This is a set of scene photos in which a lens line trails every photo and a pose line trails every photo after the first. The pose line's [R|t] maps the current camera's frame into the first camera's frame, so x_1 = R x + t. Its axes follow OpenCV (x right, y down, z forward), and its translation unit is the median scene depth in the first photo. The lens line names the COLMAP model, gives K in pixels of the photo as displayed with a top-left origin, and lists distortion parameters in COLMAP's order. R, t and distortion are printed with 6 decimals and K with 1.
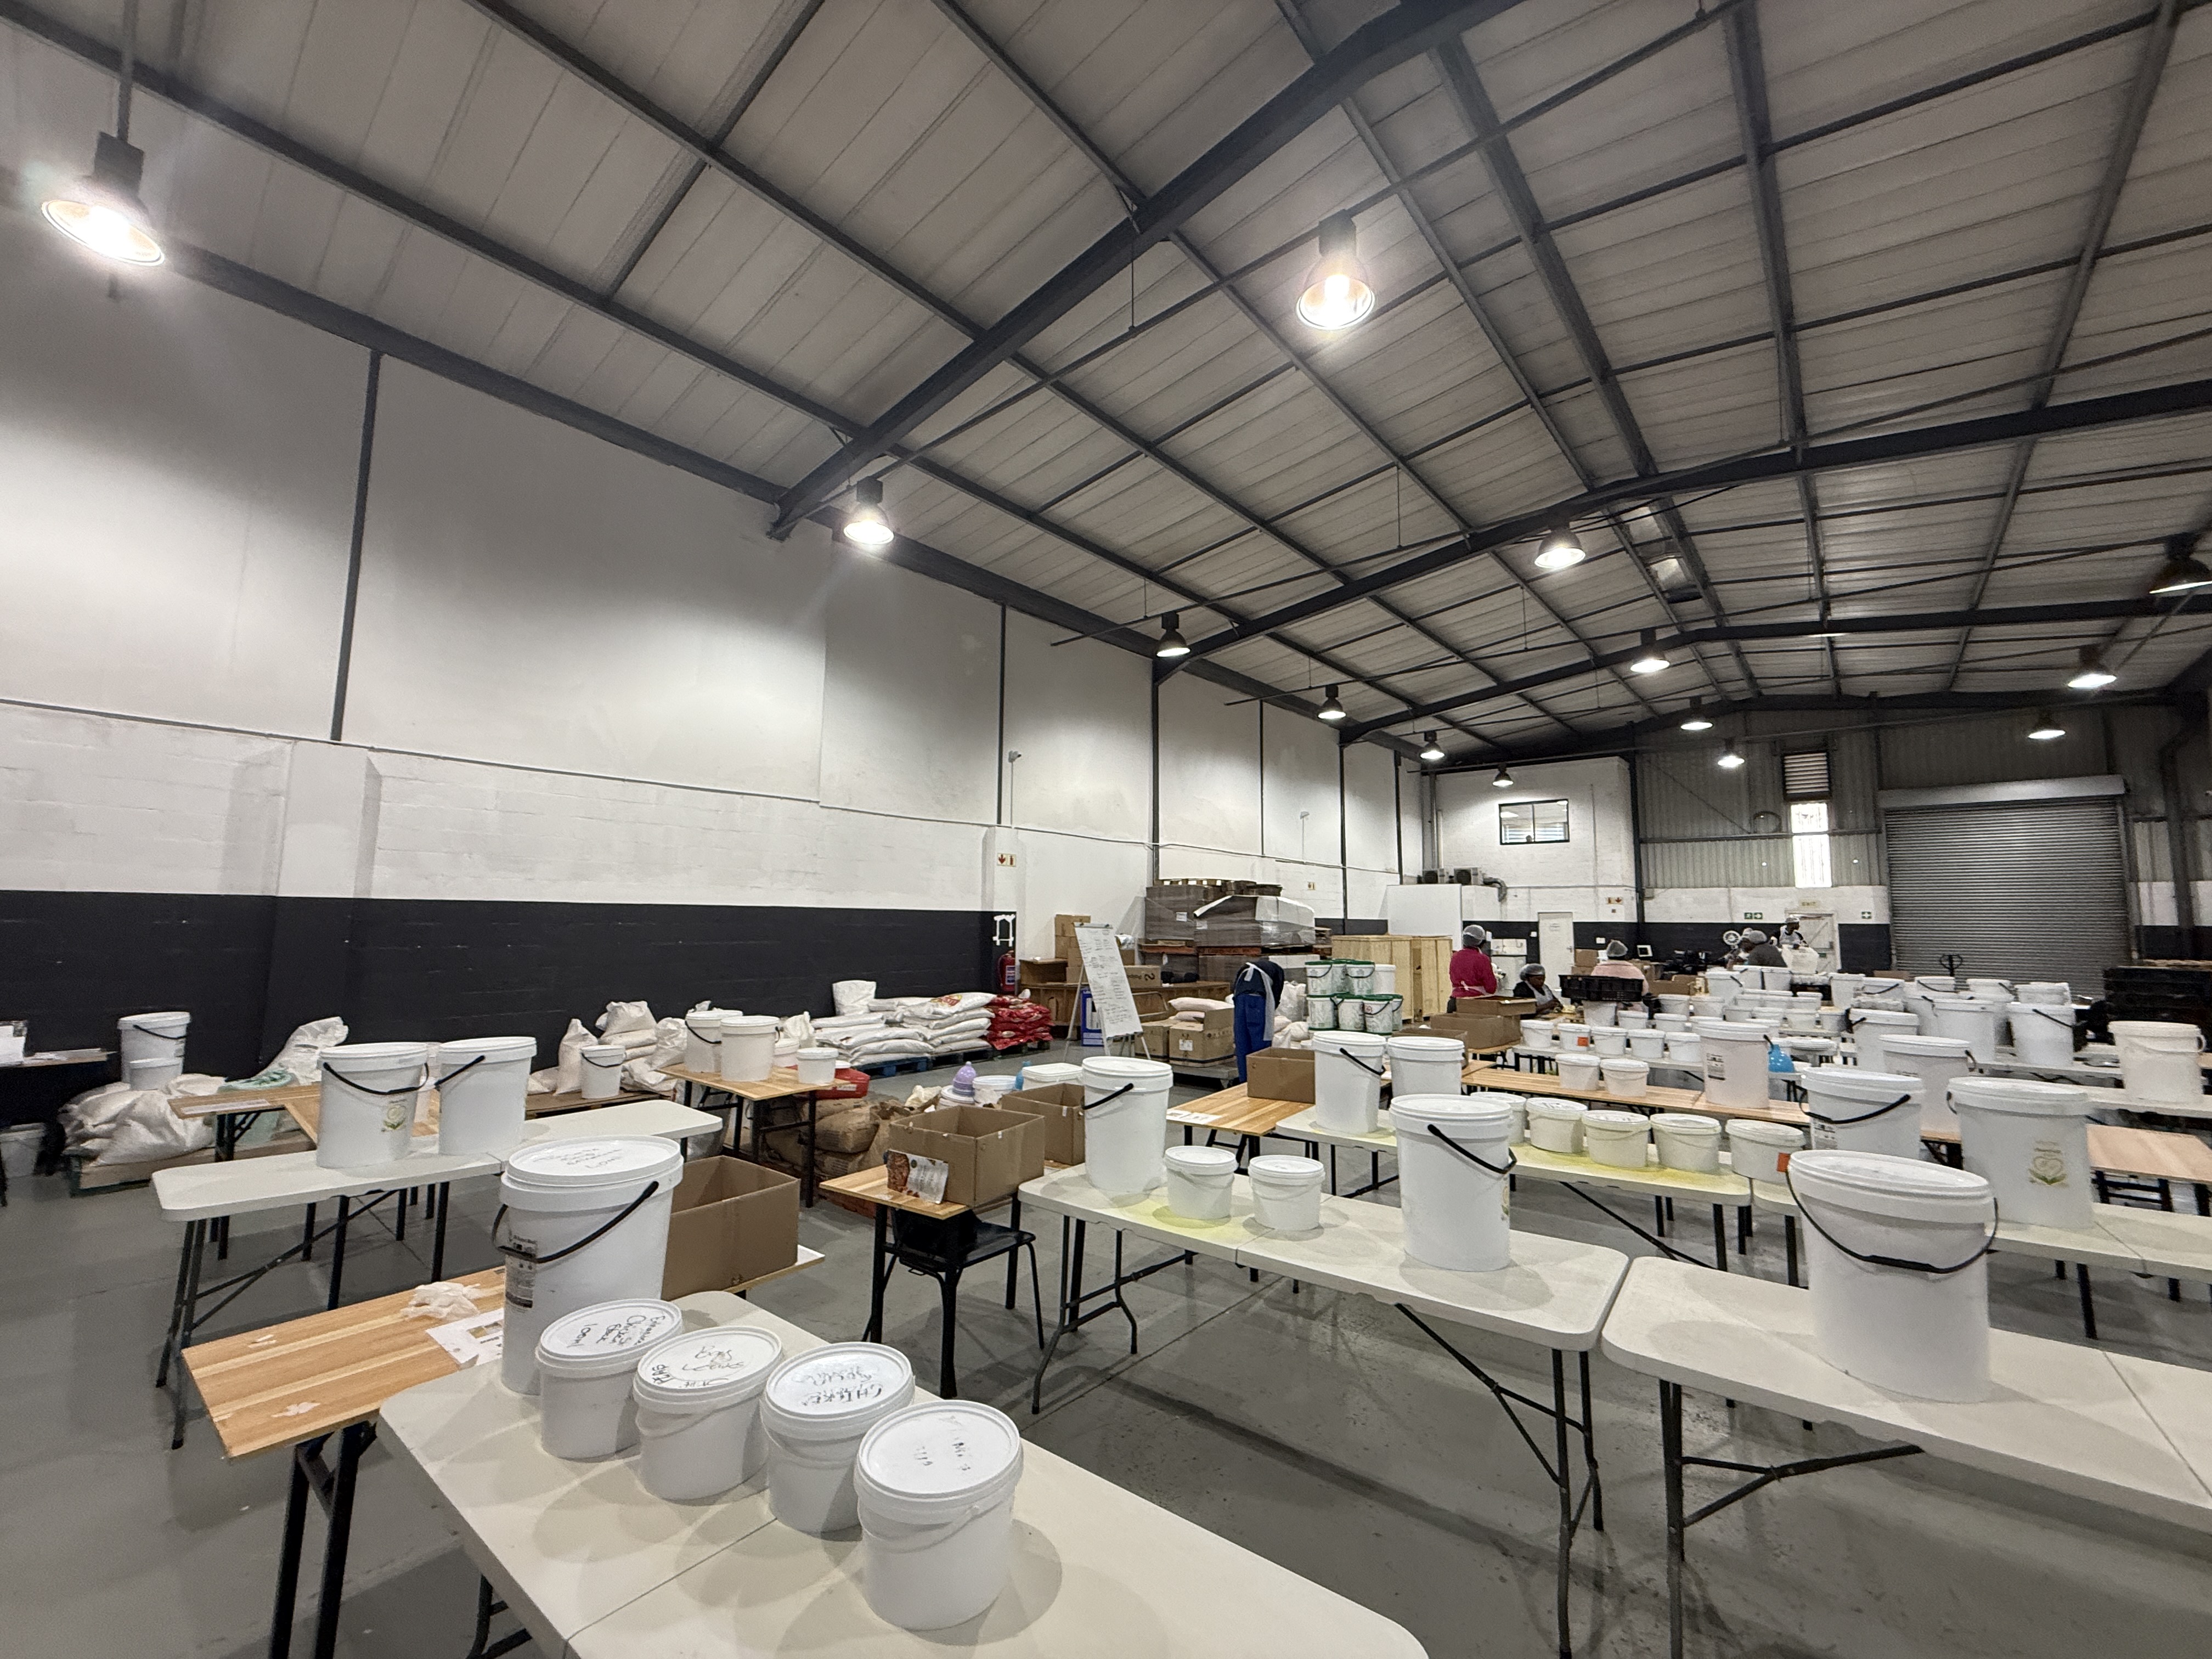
lens RADIAL K [[879.9, 0, 1097.0], [0, 879.9, 831.9], [0, 0, 1]] dist [-0.000924, 0.000160]
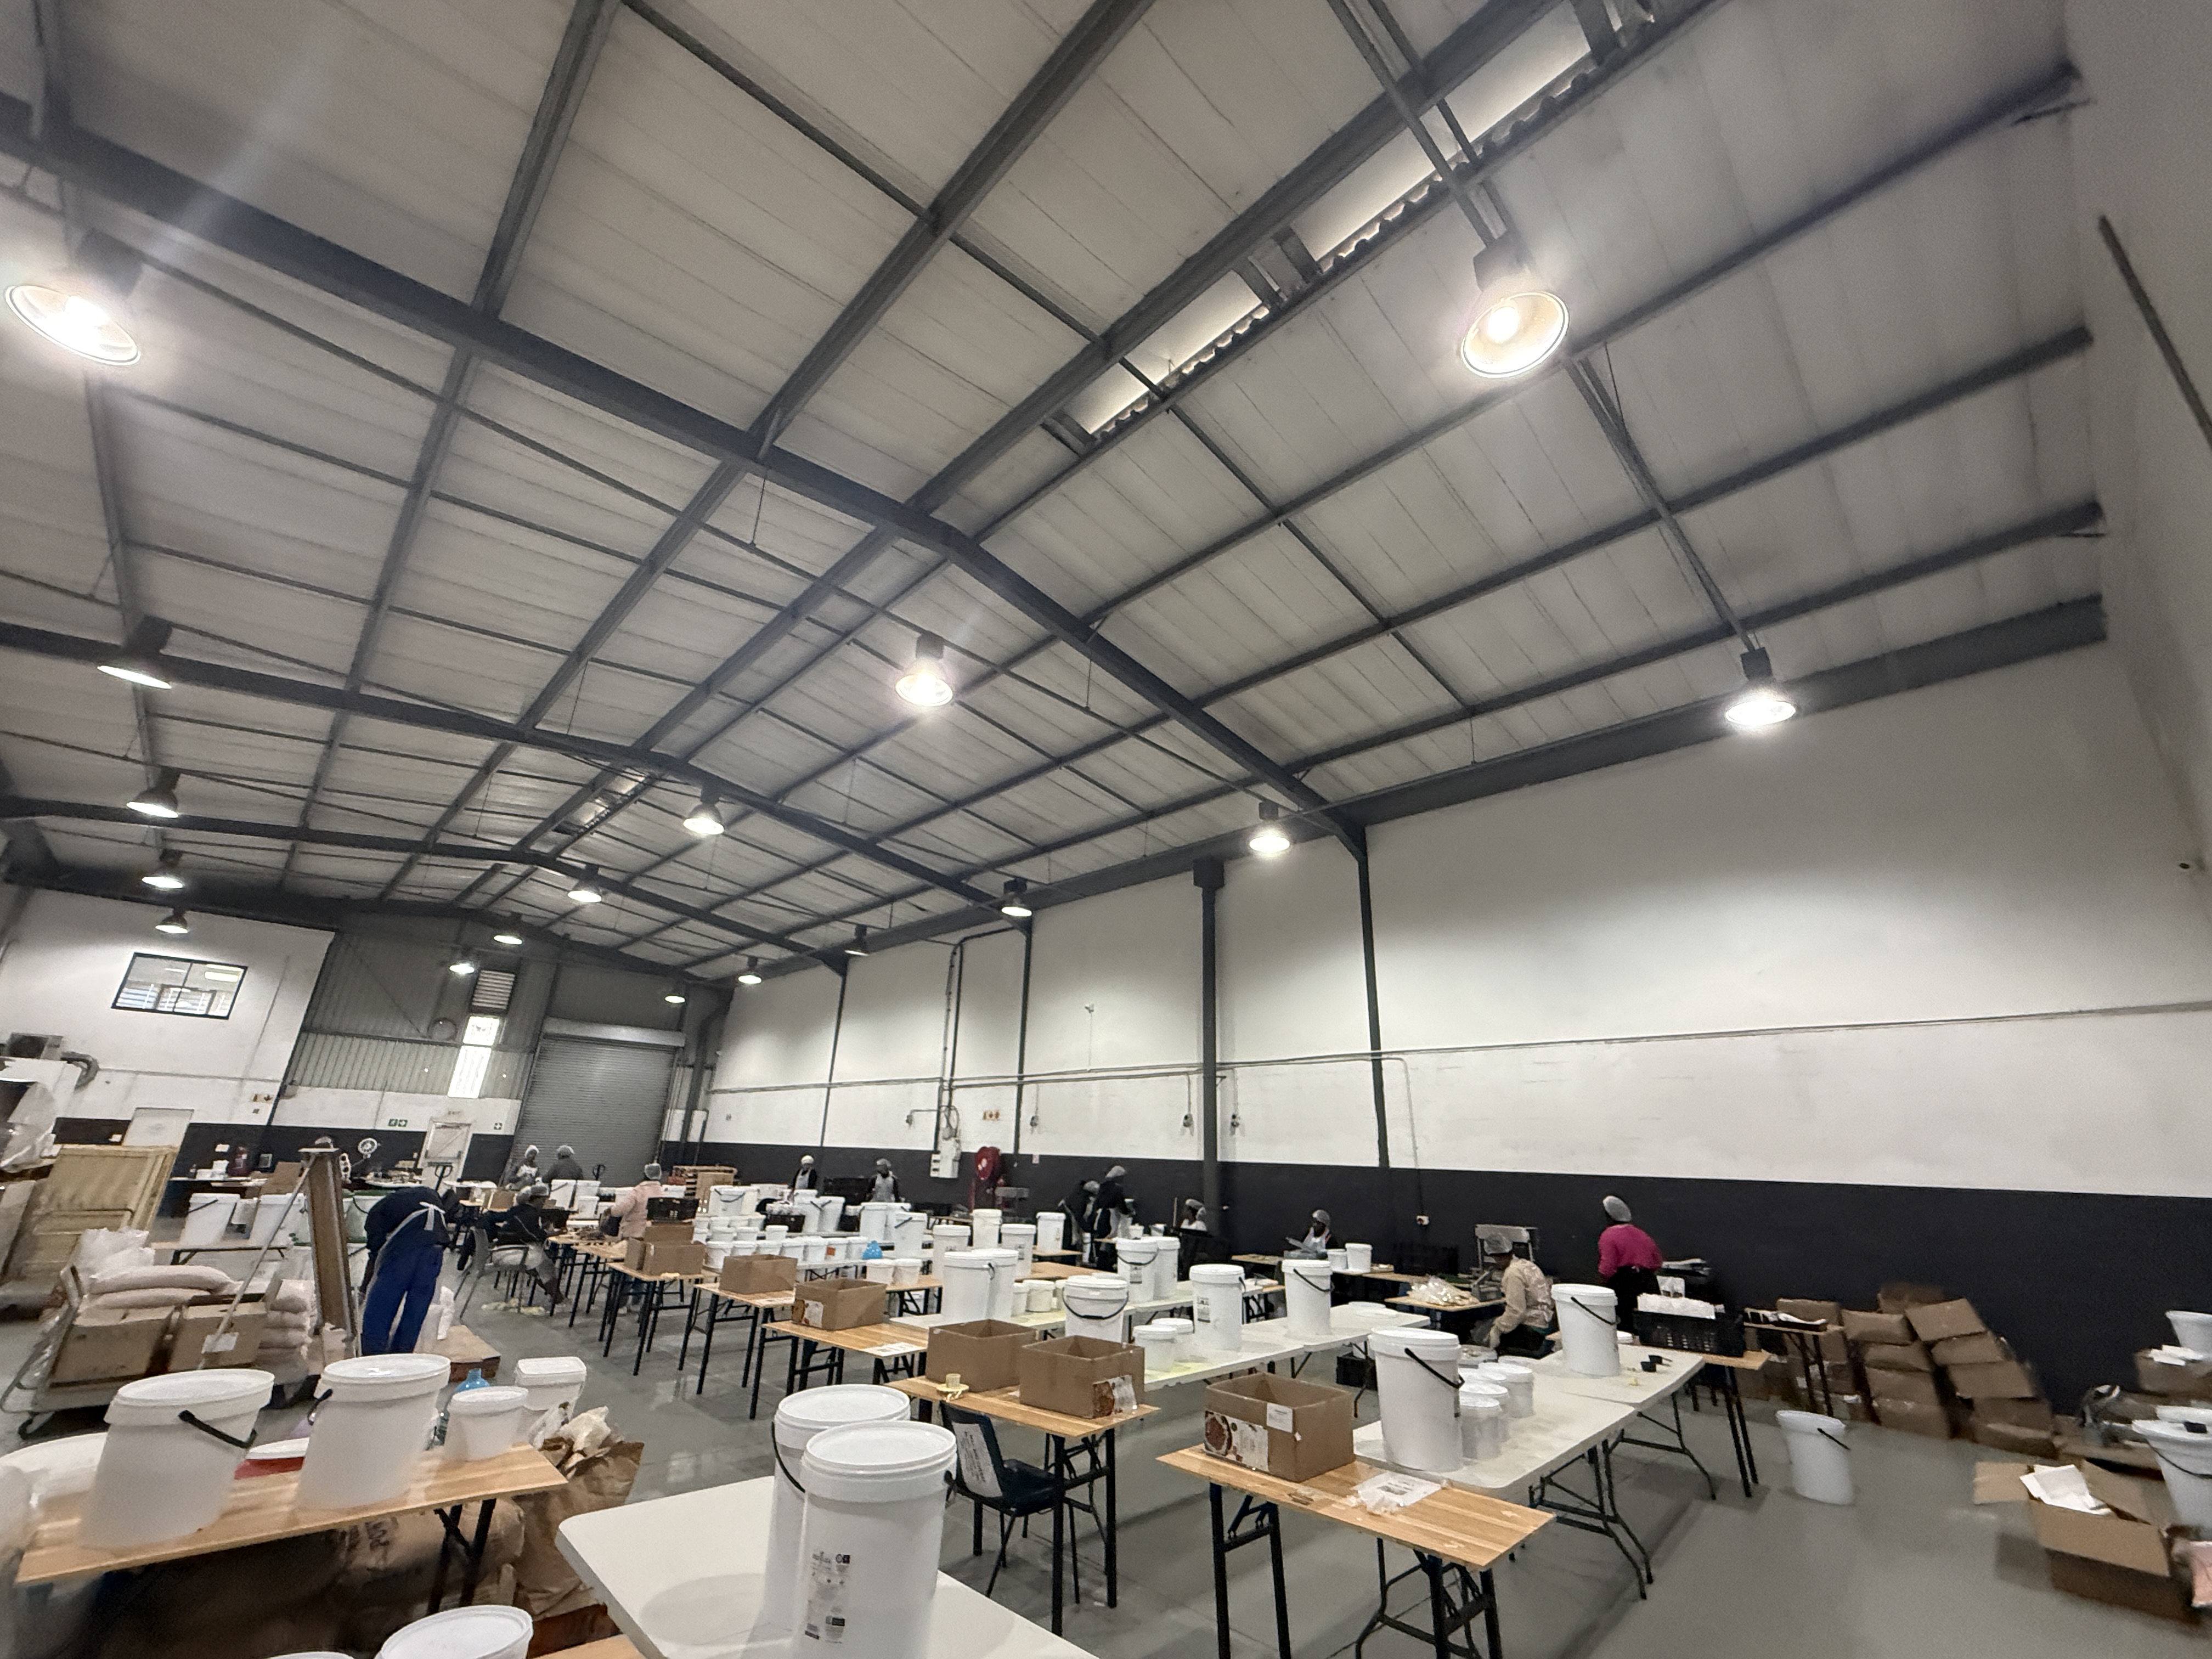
lens RADIAL K [[885.9, 0, 1097.9], [0, 885.9, 828.0], [0, 0, 1]] dist [-0.000146, 0.000495]
pose [[0.088693, 0.341972, 0.935515, -0.243648], [-0.135324, 0.934645, -0.328825, 0.007428], [-0.986824, -0.097433, 0.129174, 0.135708]]
